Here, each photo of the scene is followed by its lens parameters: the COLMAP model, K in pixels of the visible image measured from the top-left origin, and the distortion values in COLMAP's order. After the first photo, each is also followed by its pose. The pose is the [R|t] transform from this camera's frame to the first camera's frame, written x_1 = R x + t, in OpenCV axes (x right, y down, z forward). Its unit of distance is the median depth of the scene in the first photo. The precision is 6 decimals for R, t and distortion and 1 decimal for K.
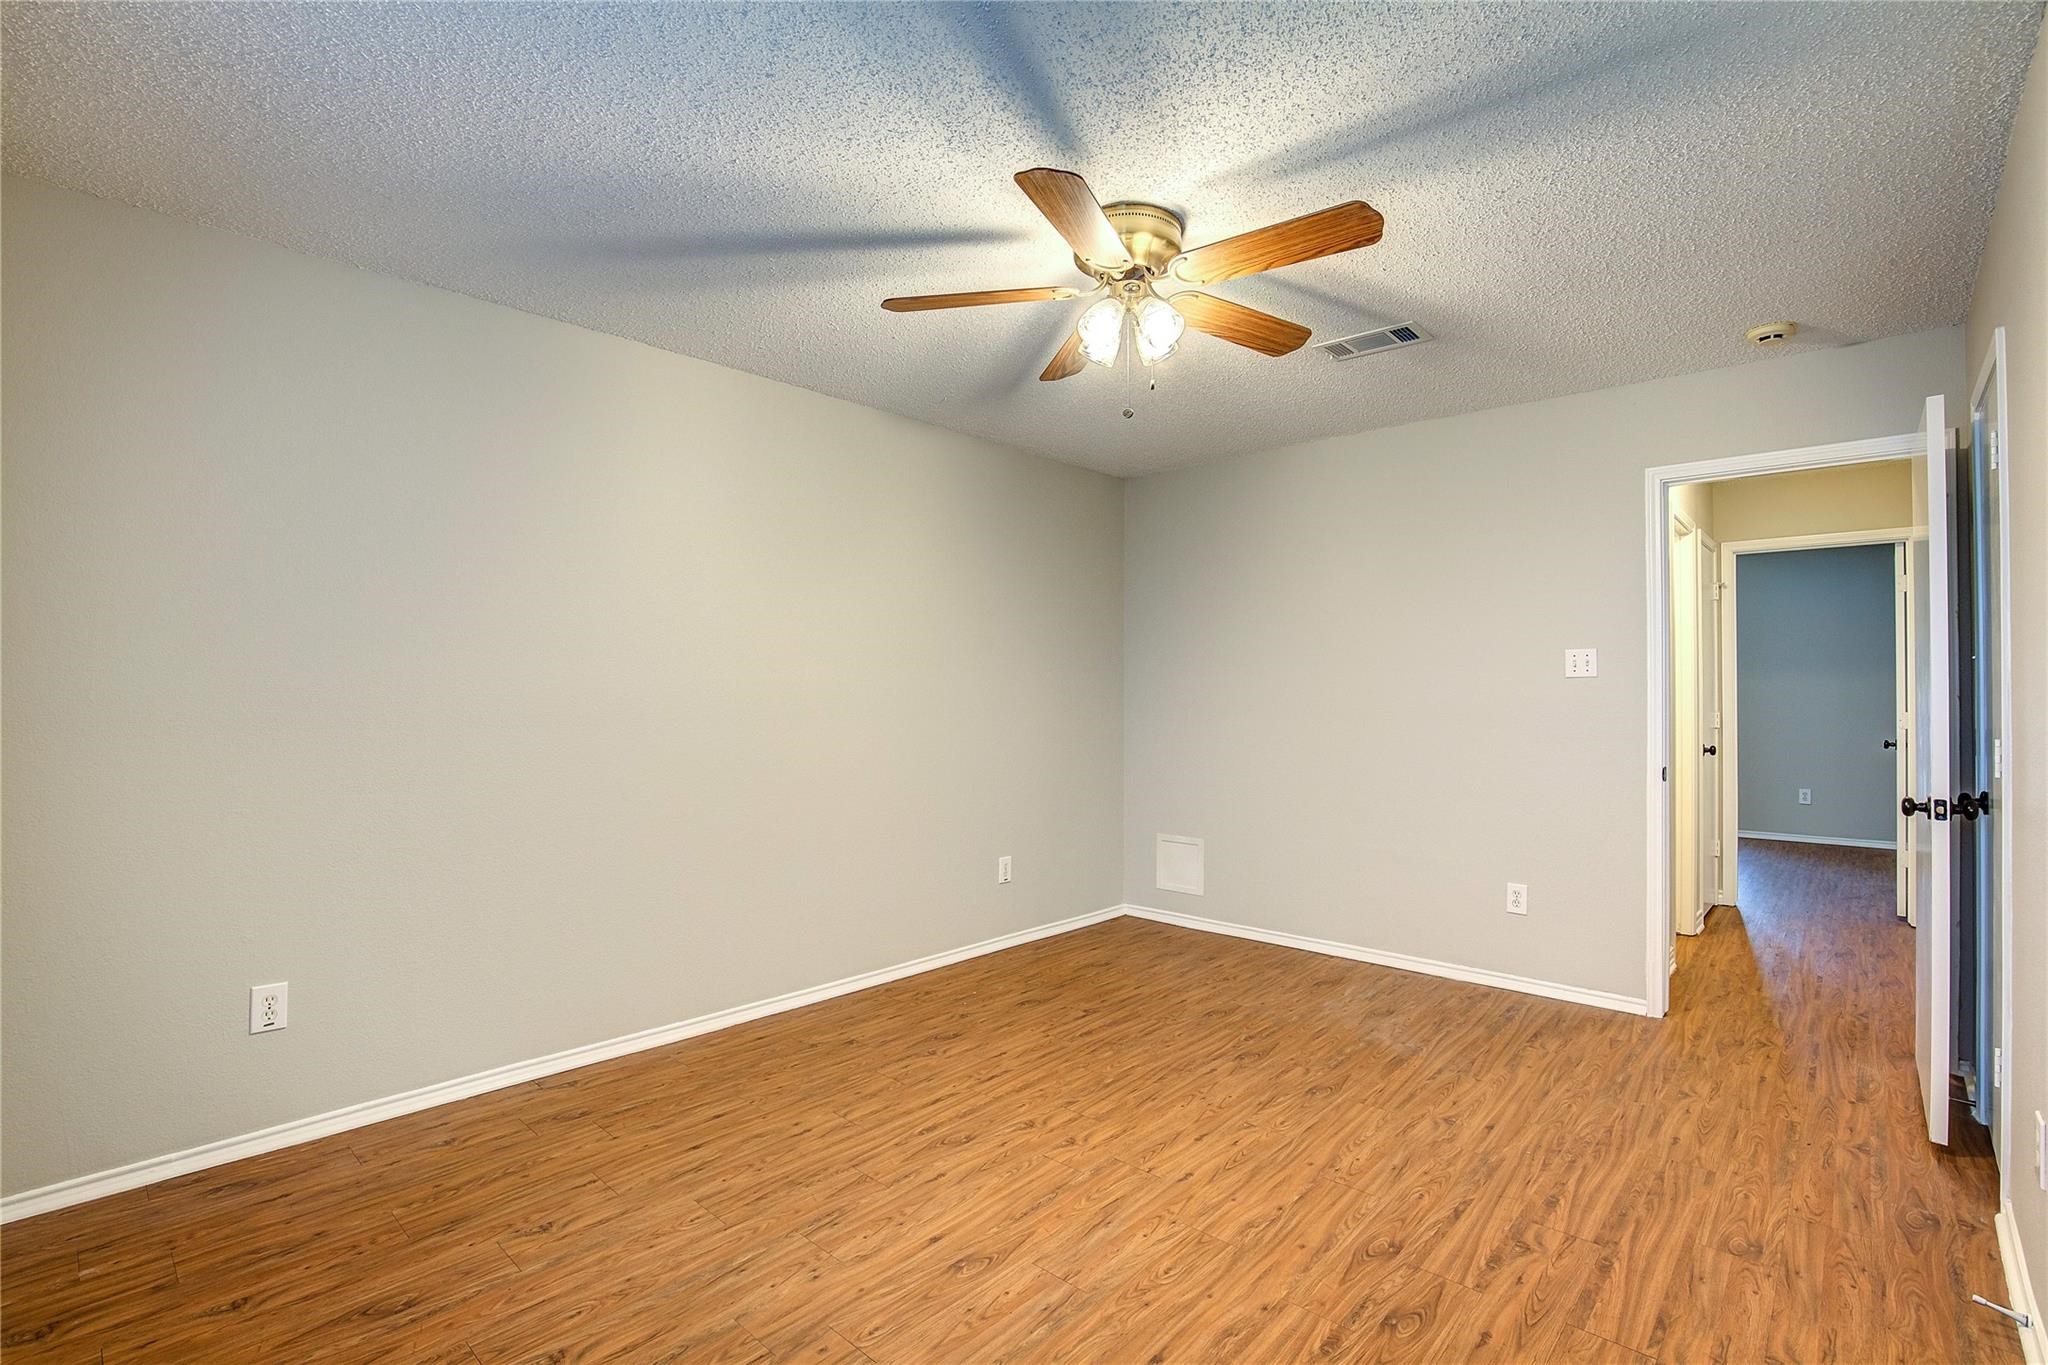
lens RADIAL K [[935.6, 0, 1022.9], [0, 935.6, 684.4], [0, 0, 1]] dist [-0.037401, 0.008913]
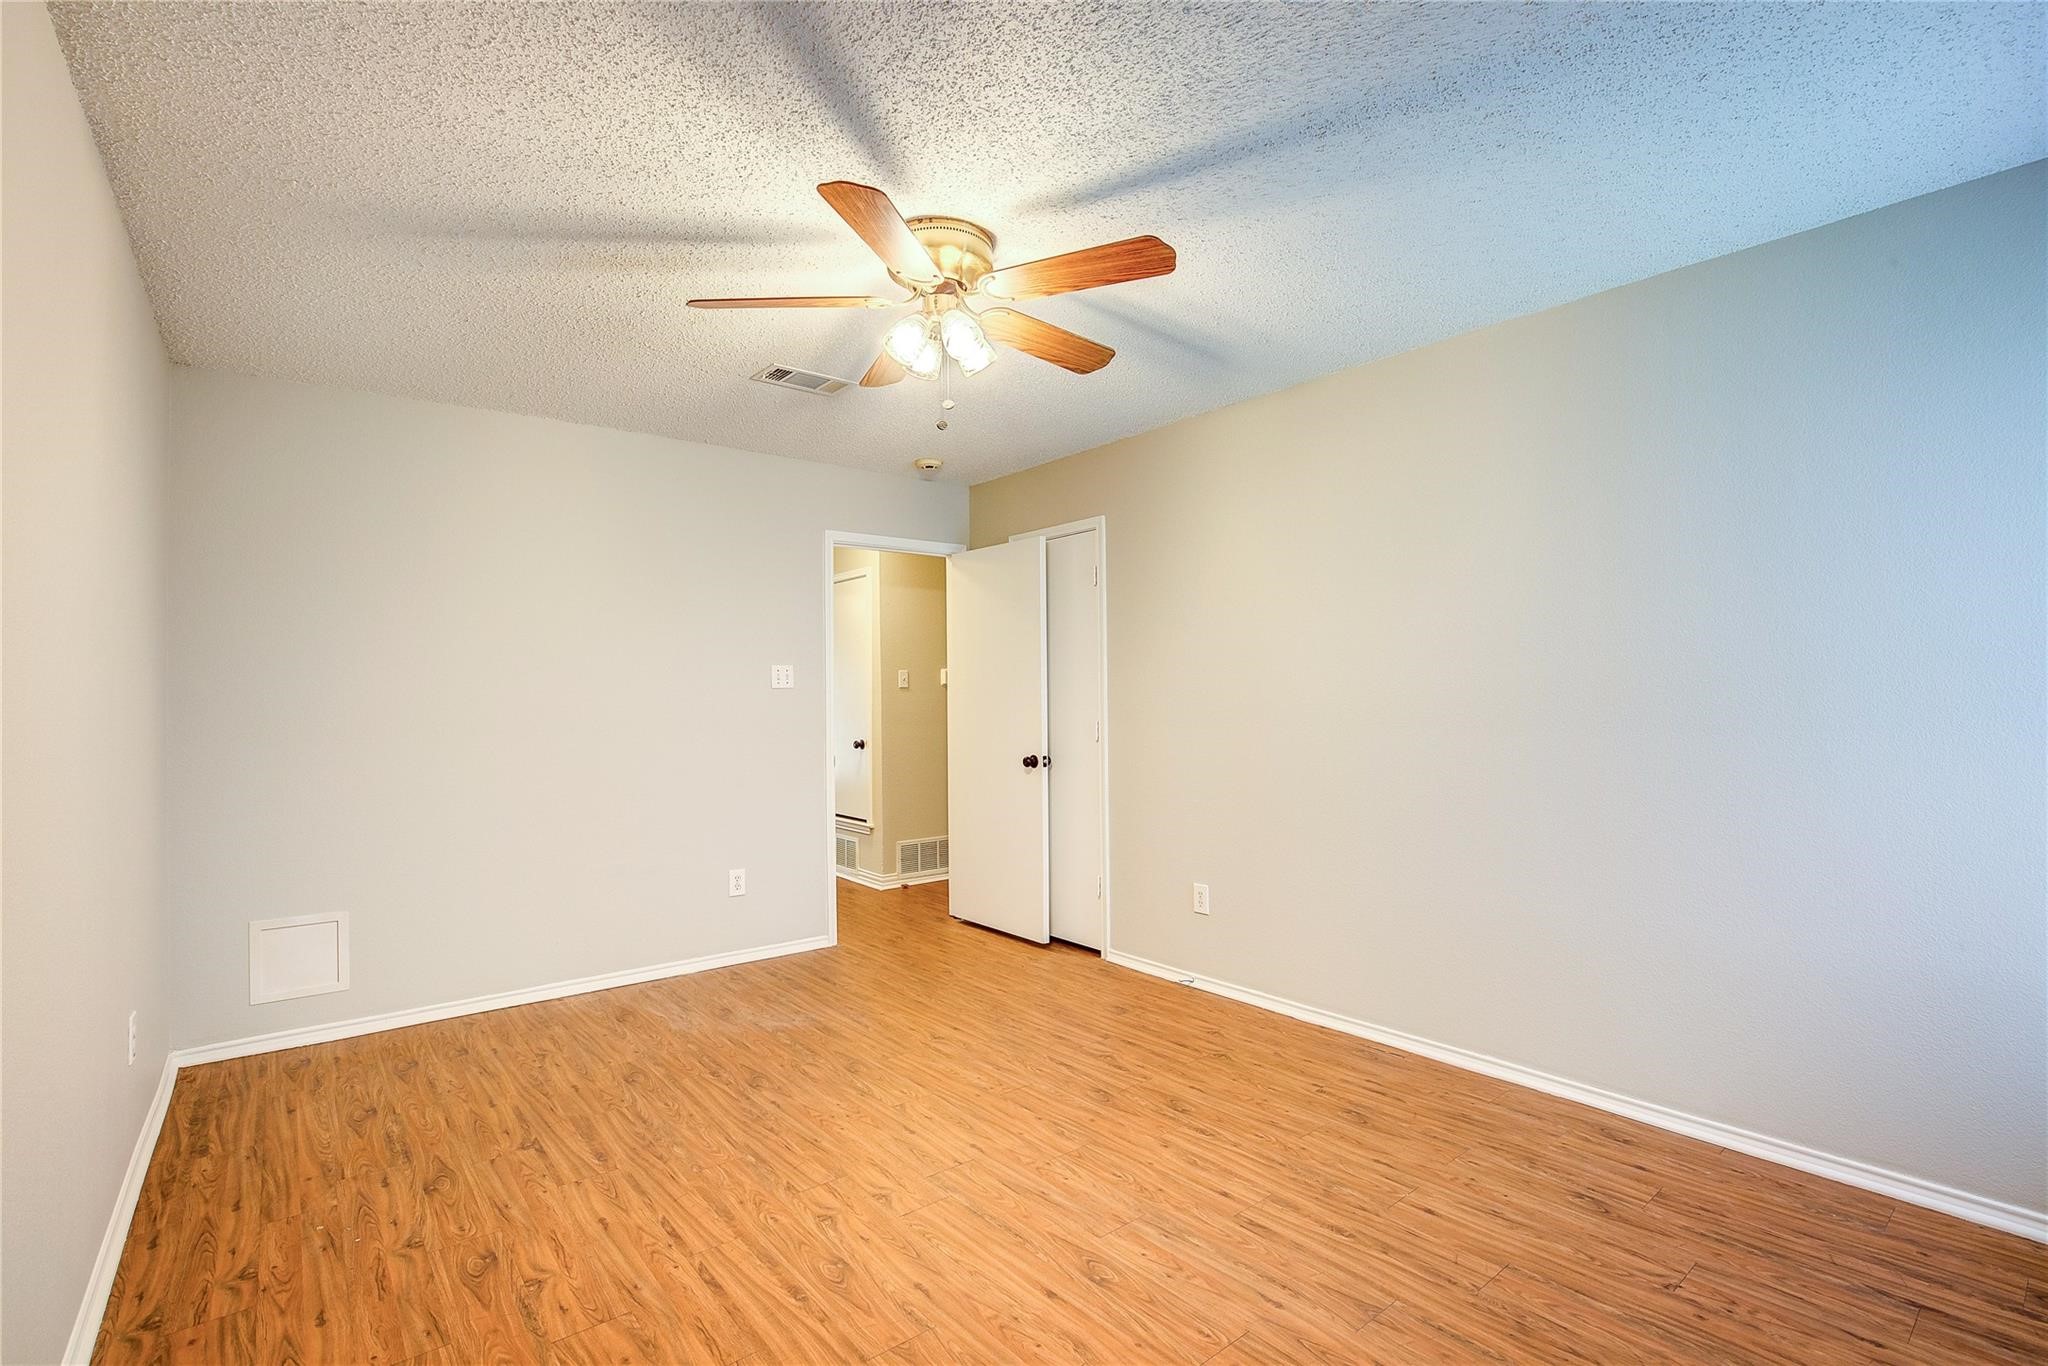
lens RADIAL K [[935.6, 0, 1030.0], [0, 935.6, 683.5], [0, 0, 1]] dist [-0.037401, 0.008913]
pose [[0.142328, 0.010027, 0.989769, -0.729573], [0.003047, 0.999940, -0.010568, 0.000501], [-0.989815, 0.004520, 0.142289, 0.637565]]
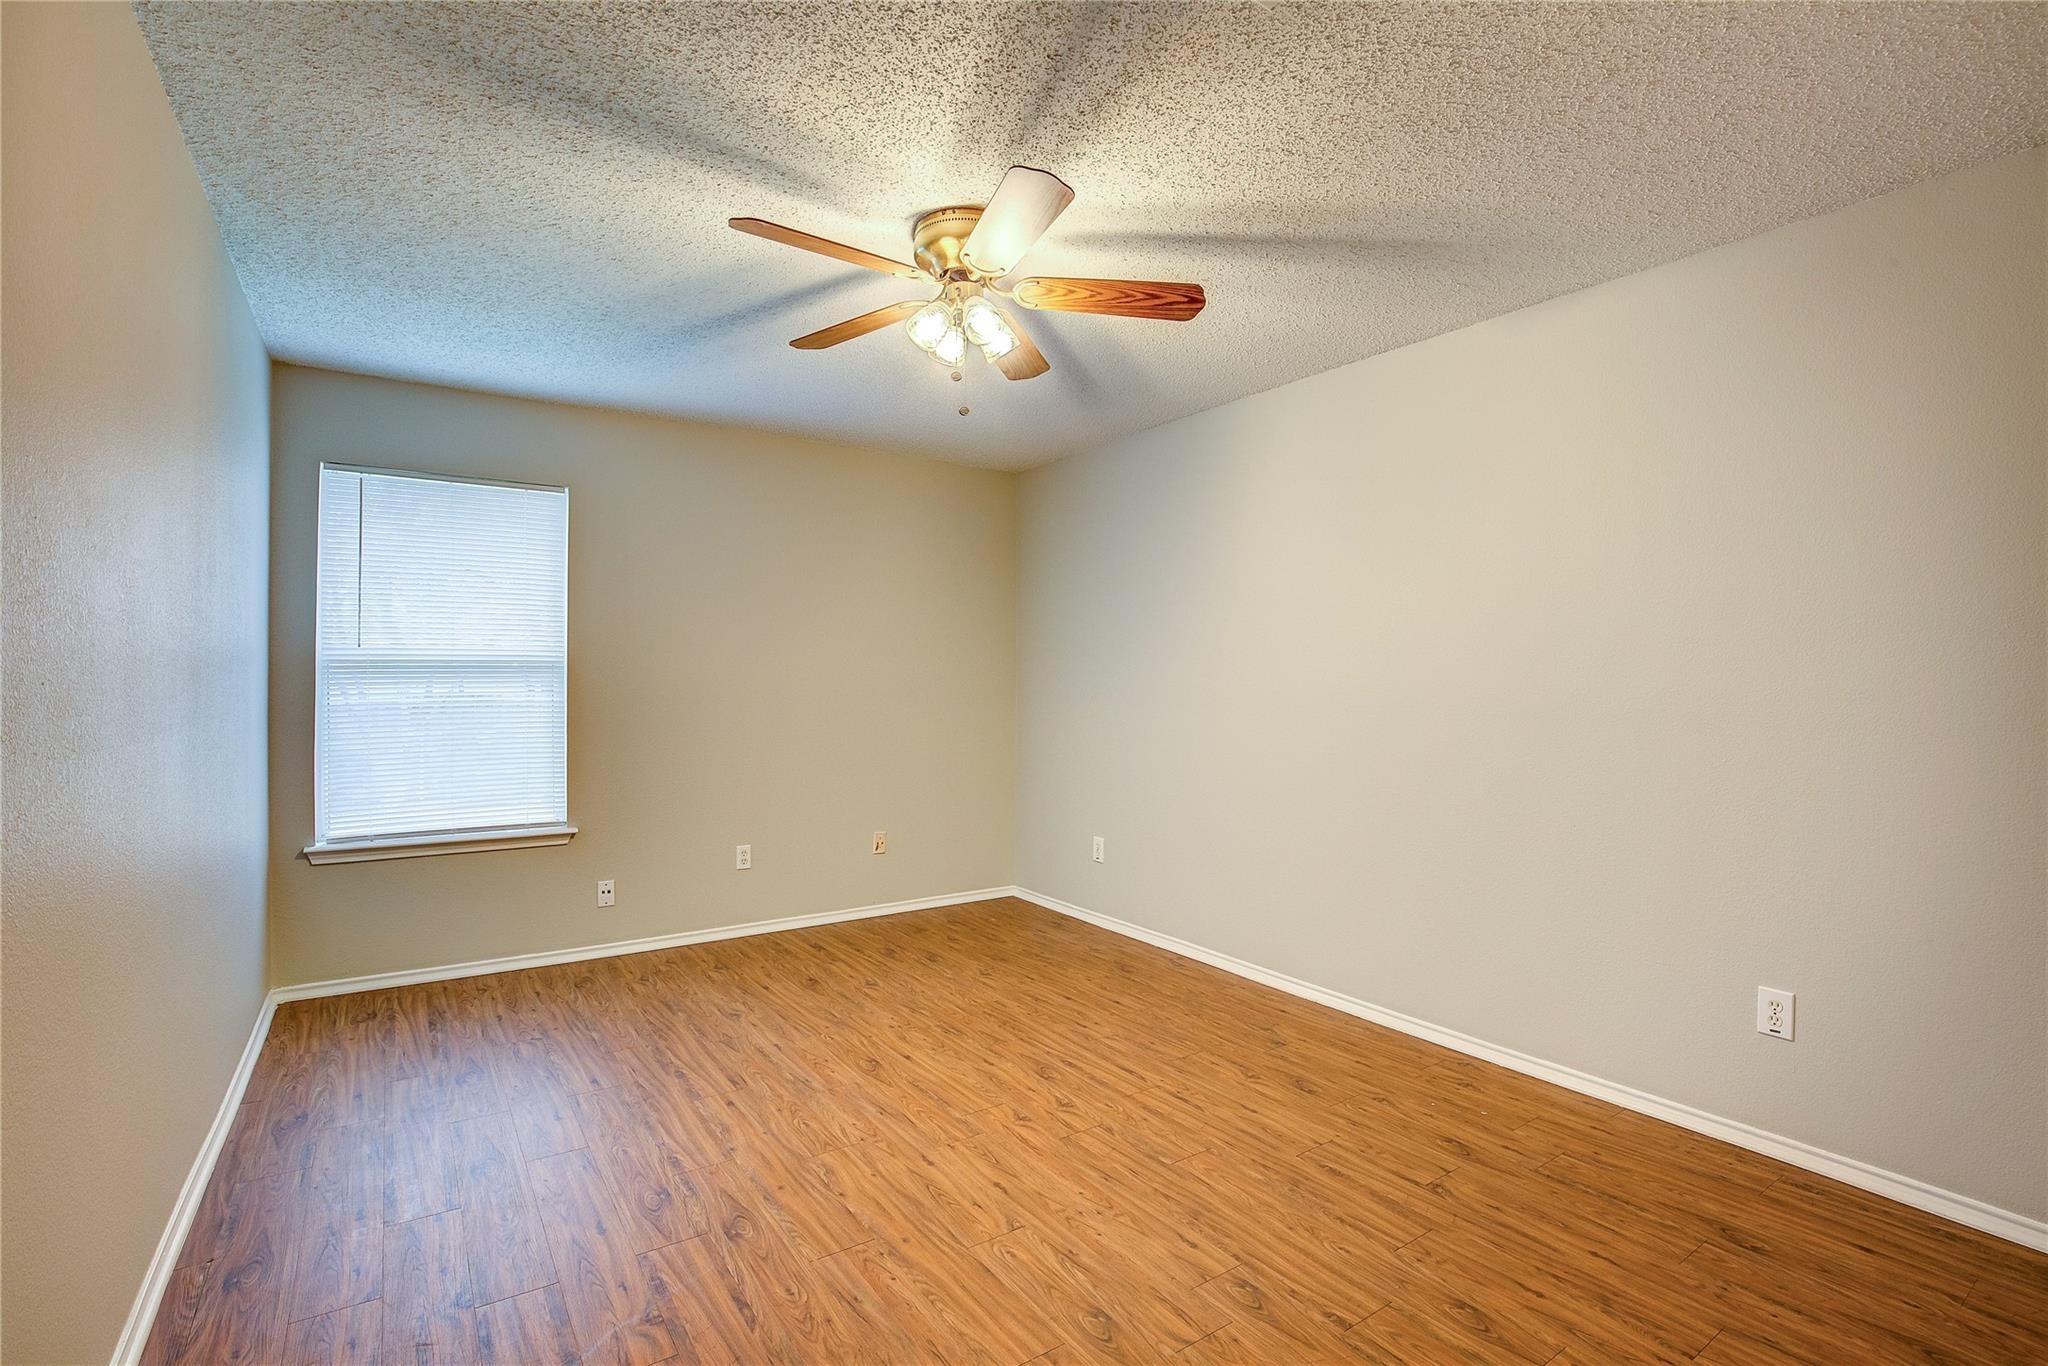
lens RADIAL K [[935.6, 0, 1027.8], [0, 935.6, 685.8], [0, 0, 1]] dist [-0.037401, 0.008913]
pose [[-0.223520, -0.001988, -0.974697, 0.925450], [0.001896, 0.999995, -0.002474, 0.015174], [0.974698, -0.002401, -0.223515, 1.086874]]
